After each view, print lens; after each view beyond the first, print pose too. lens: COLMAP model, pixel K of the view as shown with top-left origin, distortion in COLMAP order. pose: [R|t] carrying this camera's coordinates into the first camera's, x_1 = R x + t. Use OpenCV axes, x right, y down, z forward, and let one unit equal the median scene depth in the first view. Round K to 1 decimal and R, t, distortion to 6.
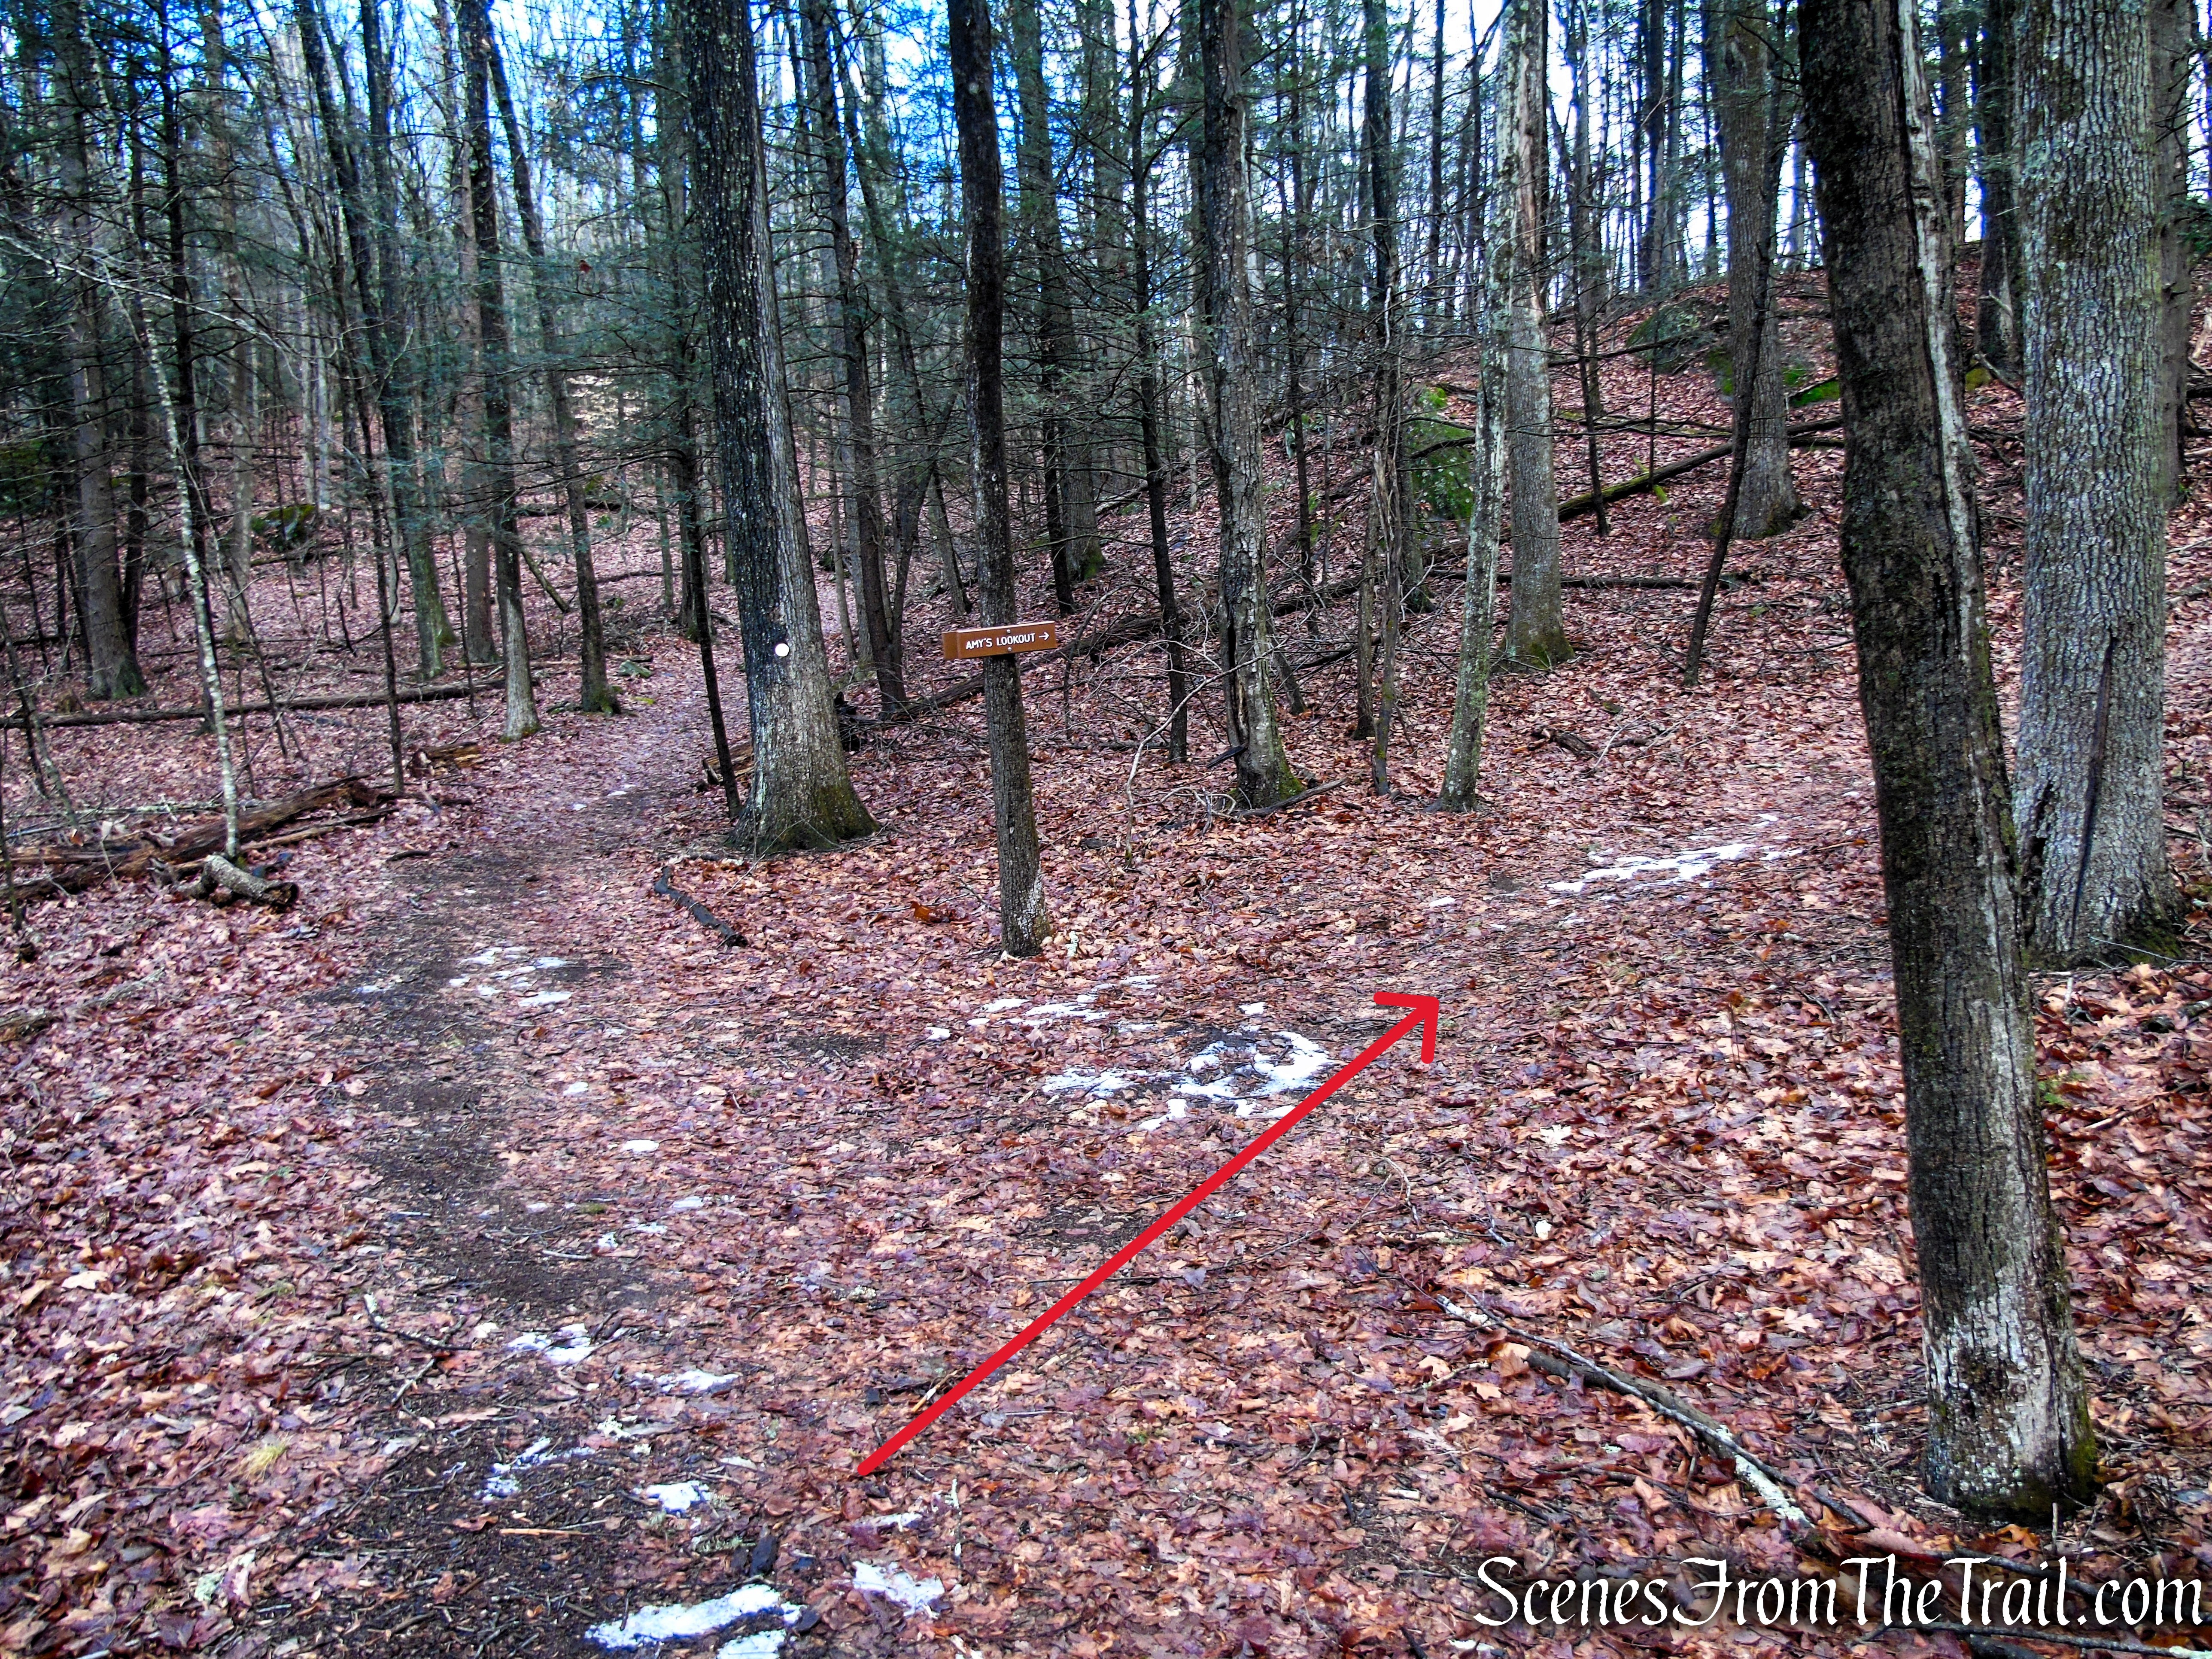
lens RADIAL K [[4581.6, 0, 1106.0], [0, 4581.6, 829.5], [0, 0, 1]] dist [-0.062377, -0.217241]
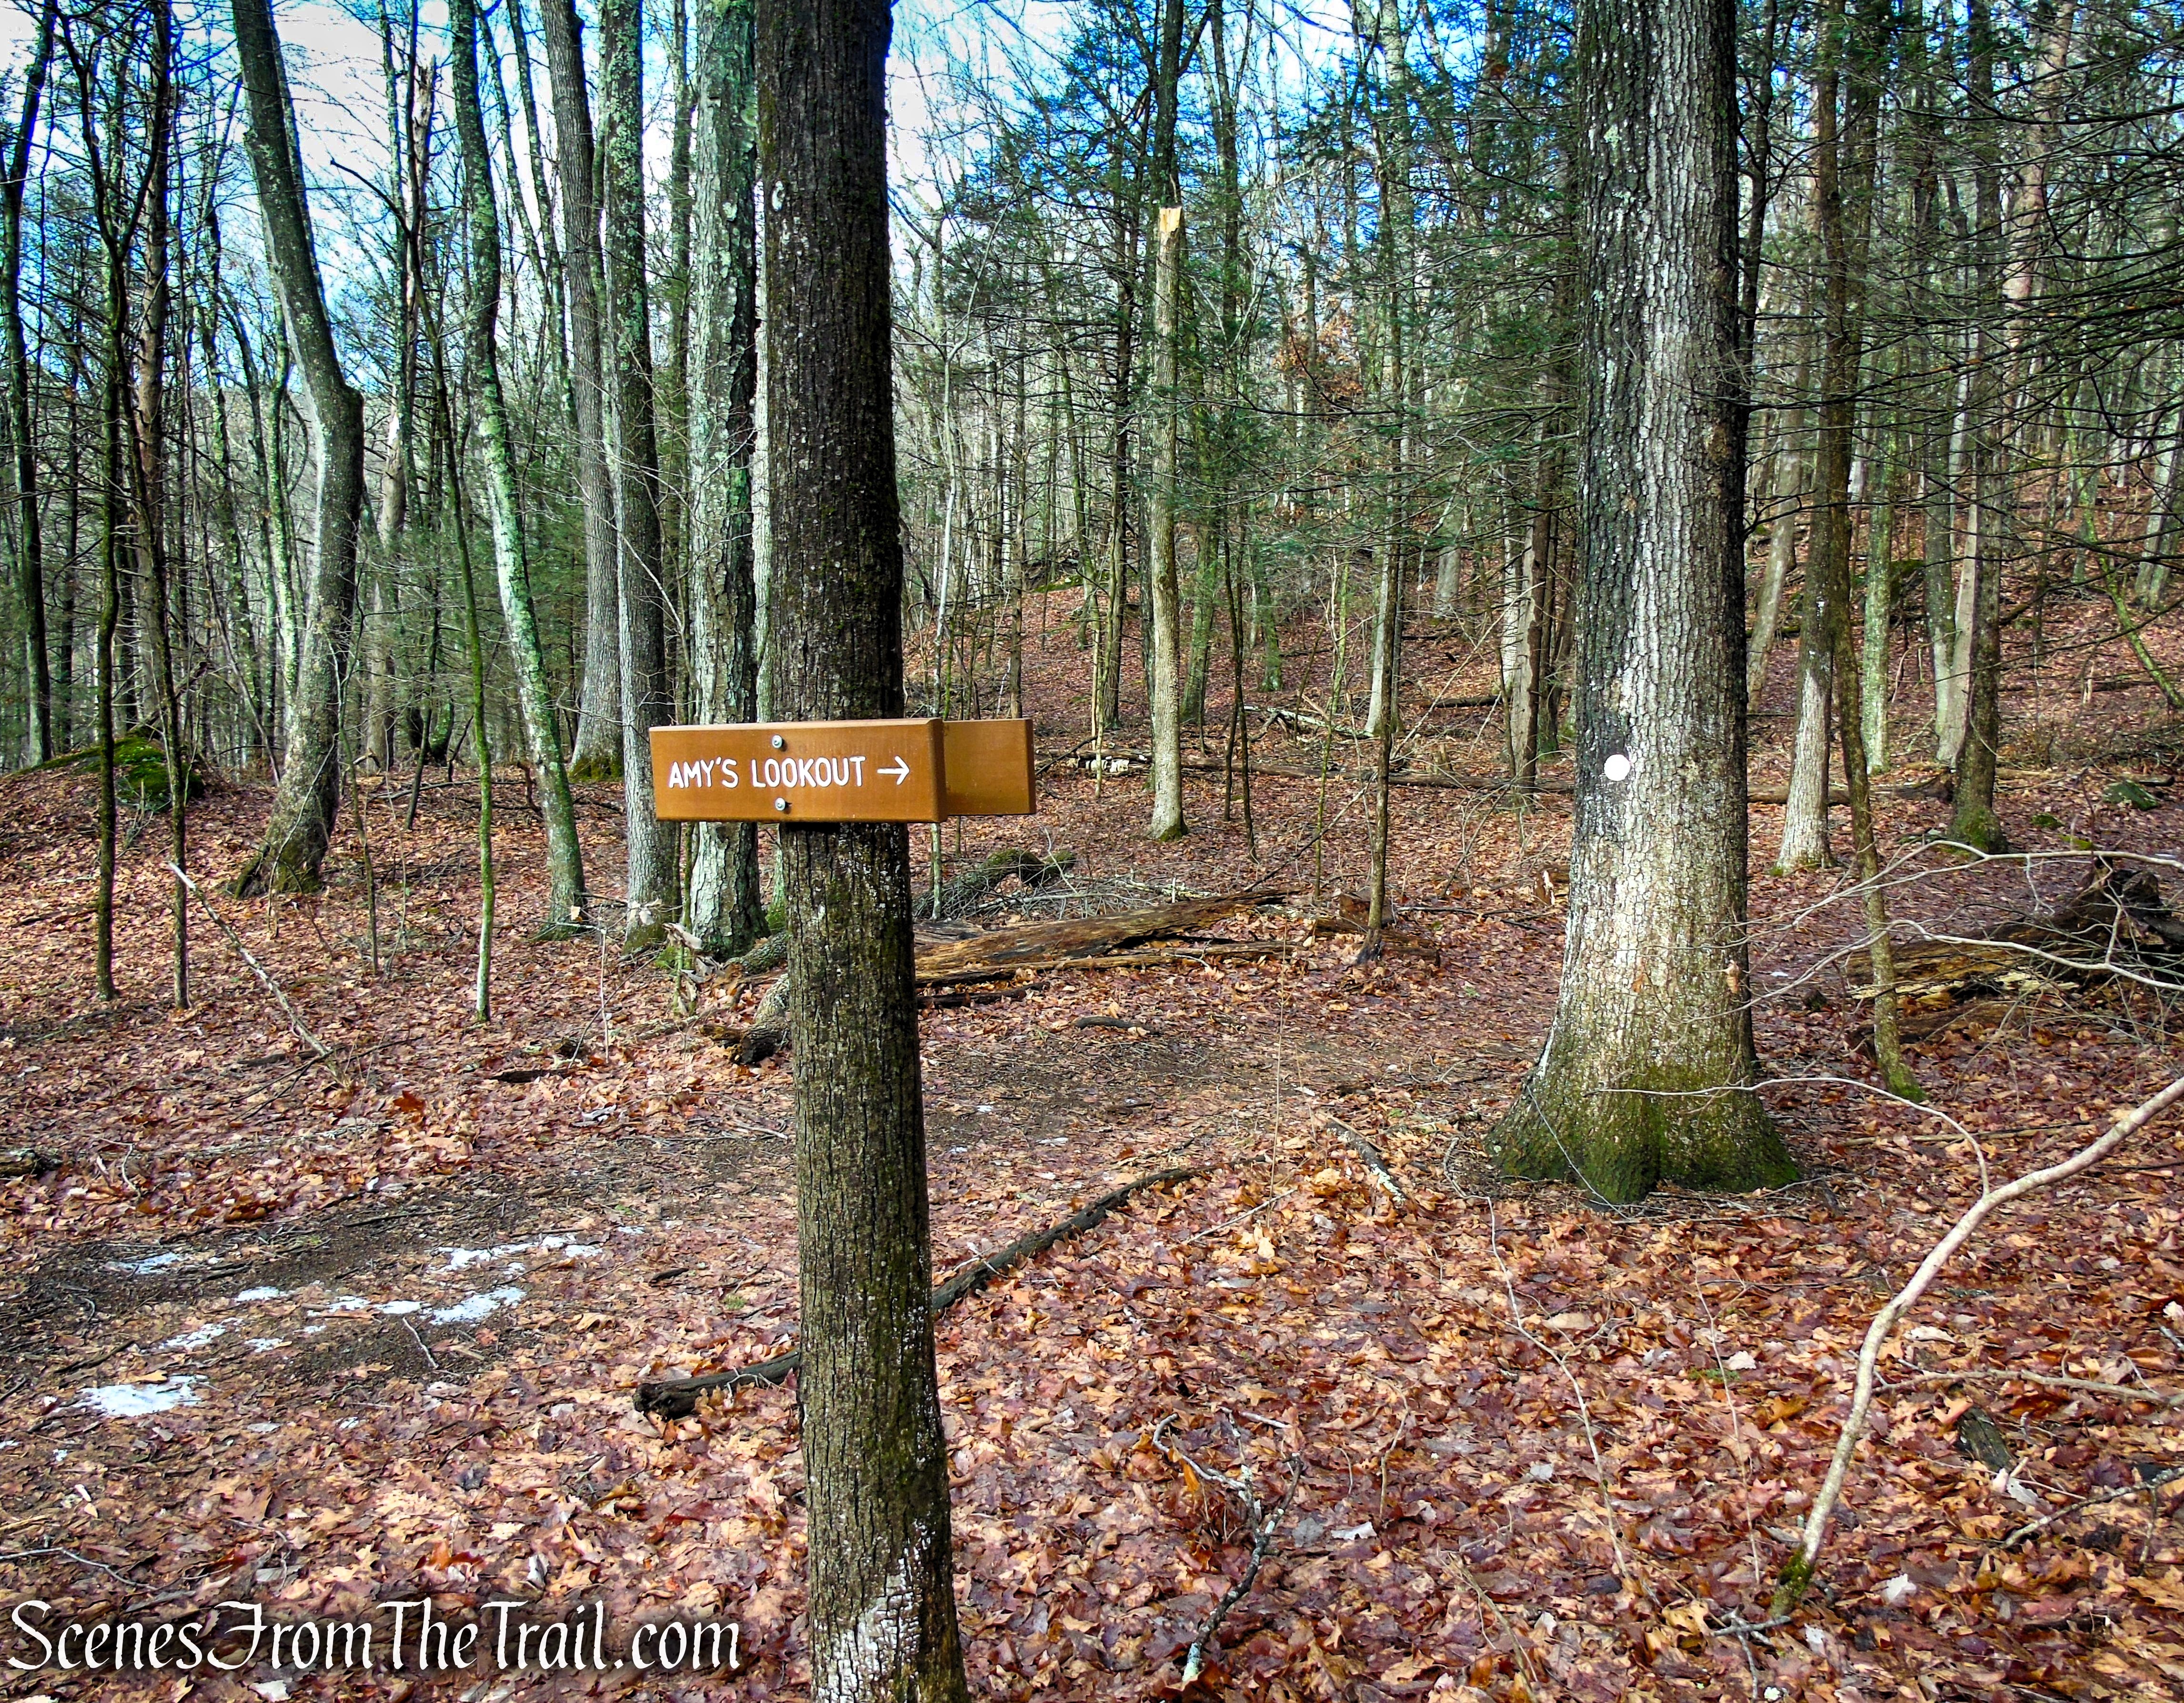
lens RADIAL K [[1773.7, 0, 1092.0], [0, 1773.7, 851.5], [0, 0, 1]] dist [-0.074312, -0.000914]
pose [[0.545360, 0.131141, -0.827880, 0.053766], [-0.119708, 0.989746, 0.077924, -0.038337], [0.829610, 0.056607, 0.555467, 0.851436]]
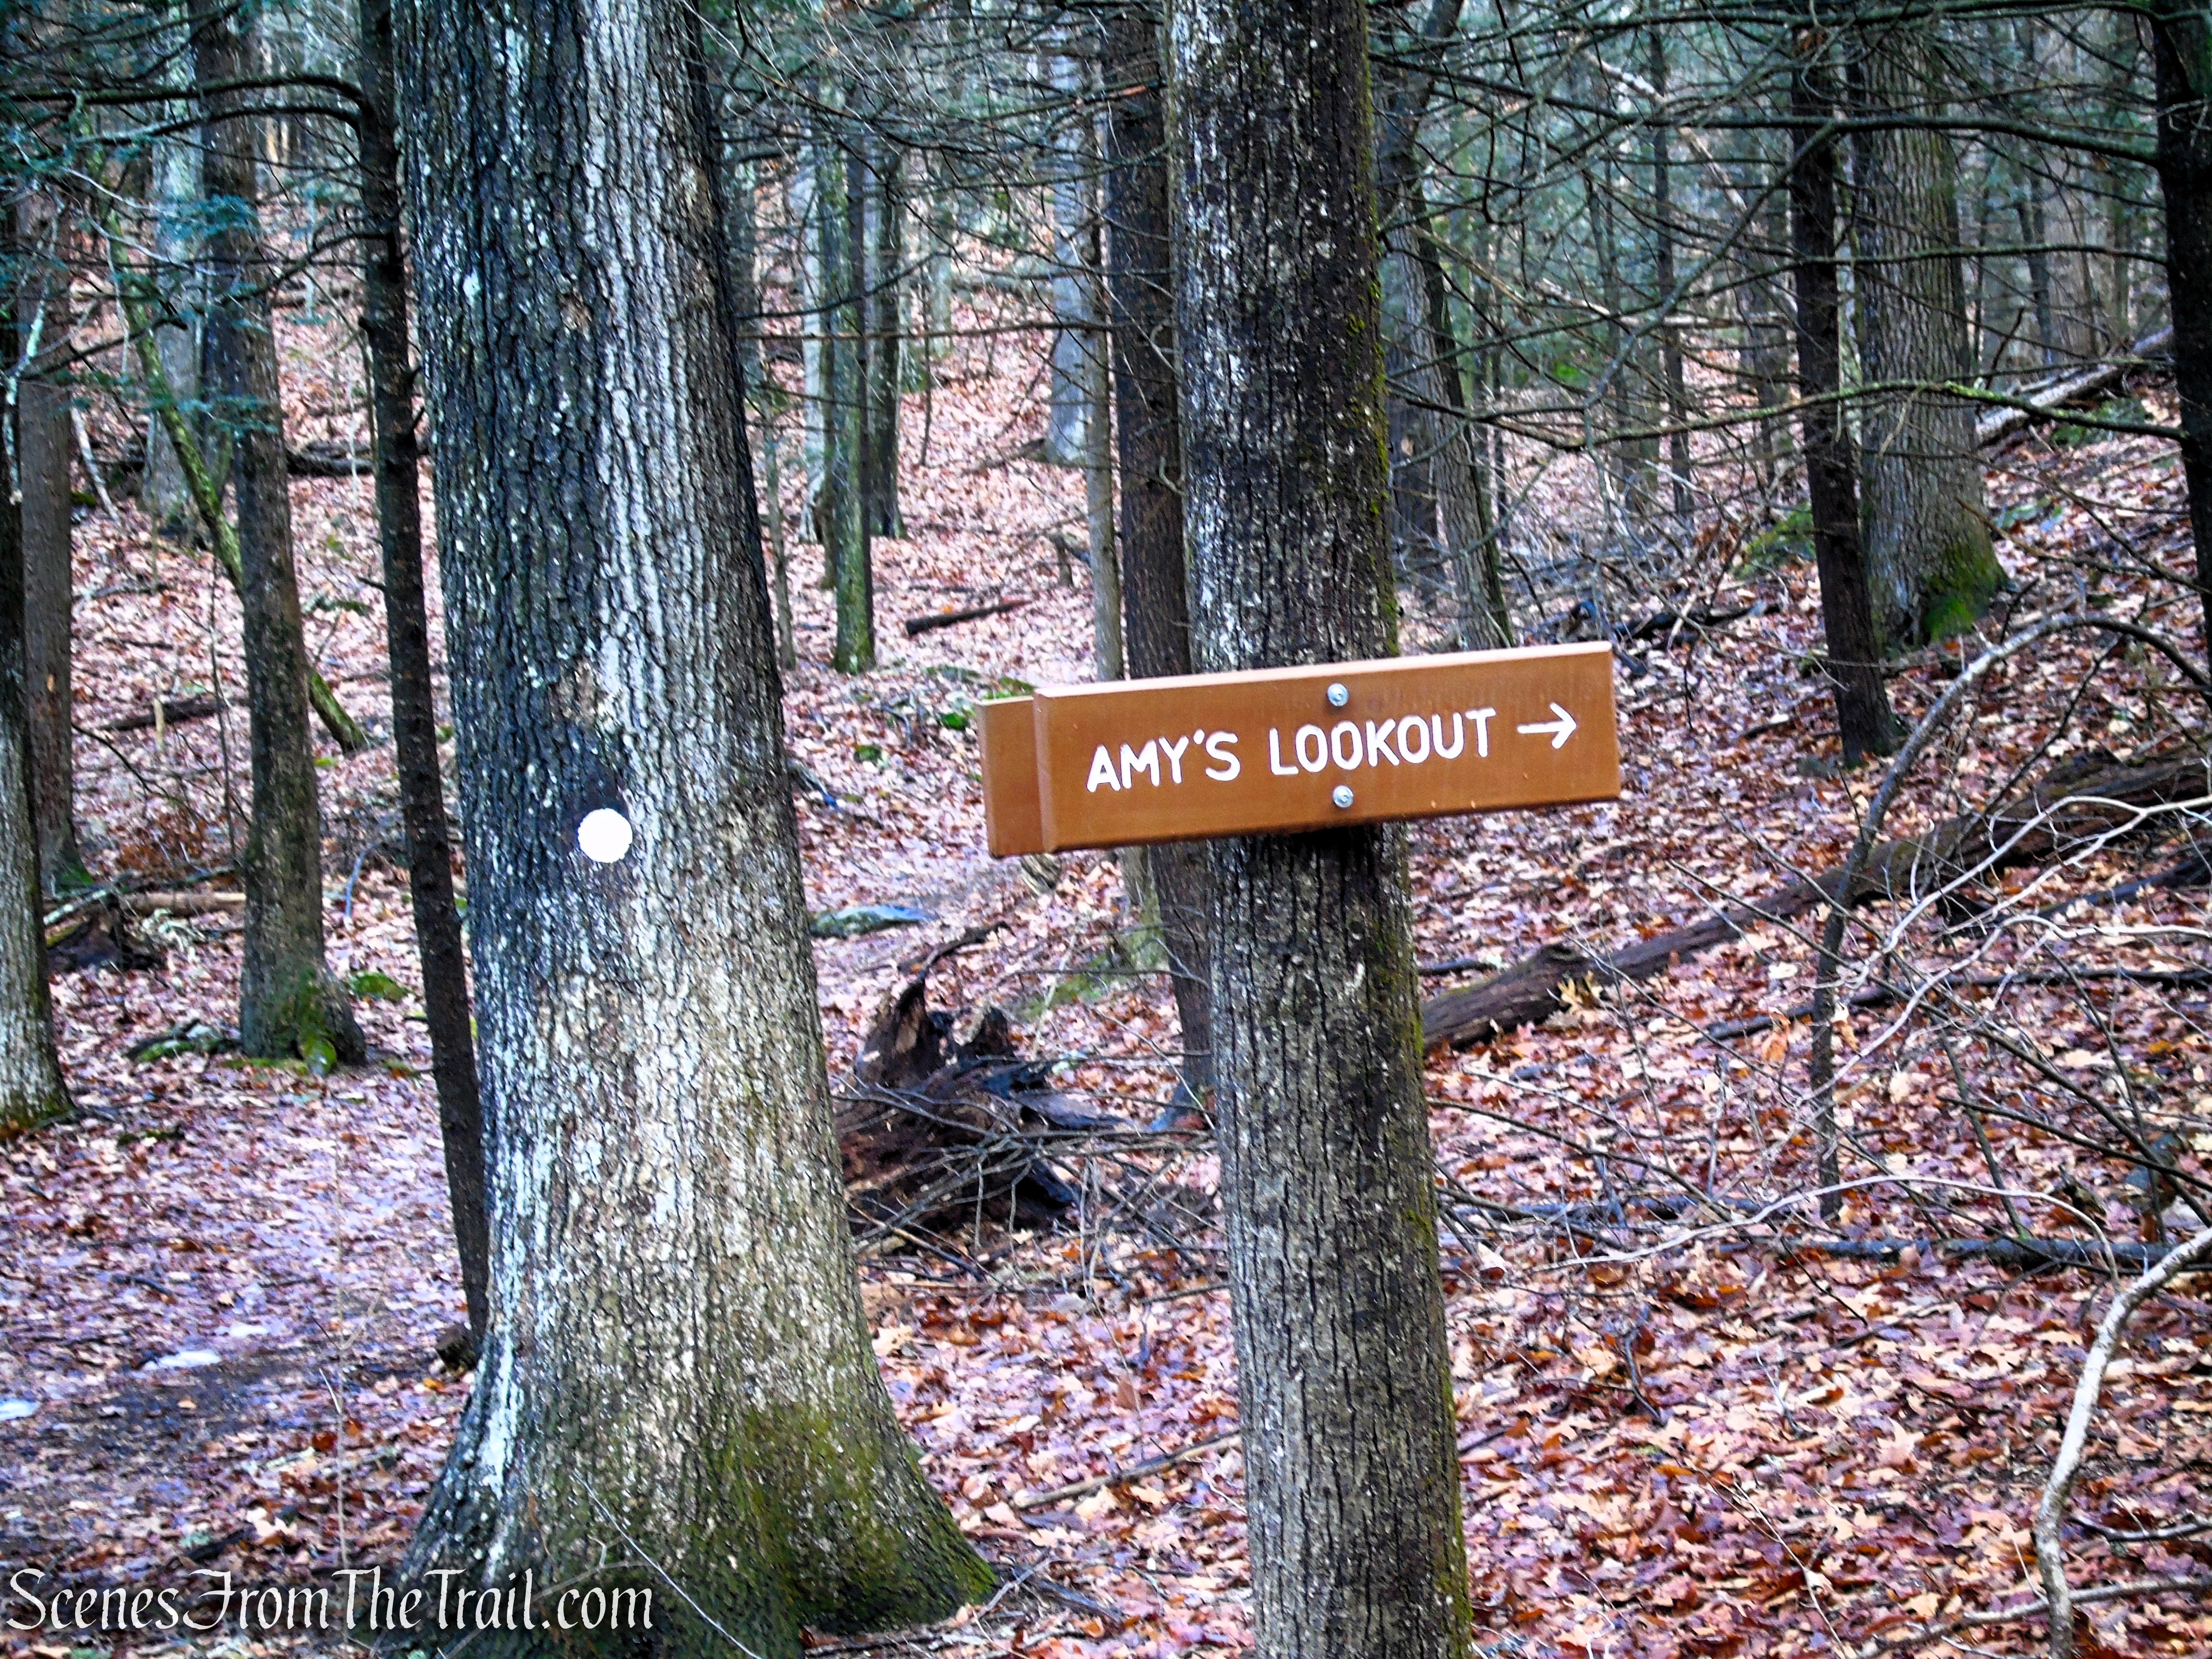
lens RADIAL K [[4581.6, 0, 1106.0], [0, 4581.6, 829.5], [0, 0, 1]] dist [-0.062377, -0.217241]
pose [[0.977406, 0.011603, -0.211050, 0.006180], [-0.025174, 0.997775, -0.061734, -0.025311], [0.209865, 0.065652, 0.975524, 0.769396]]
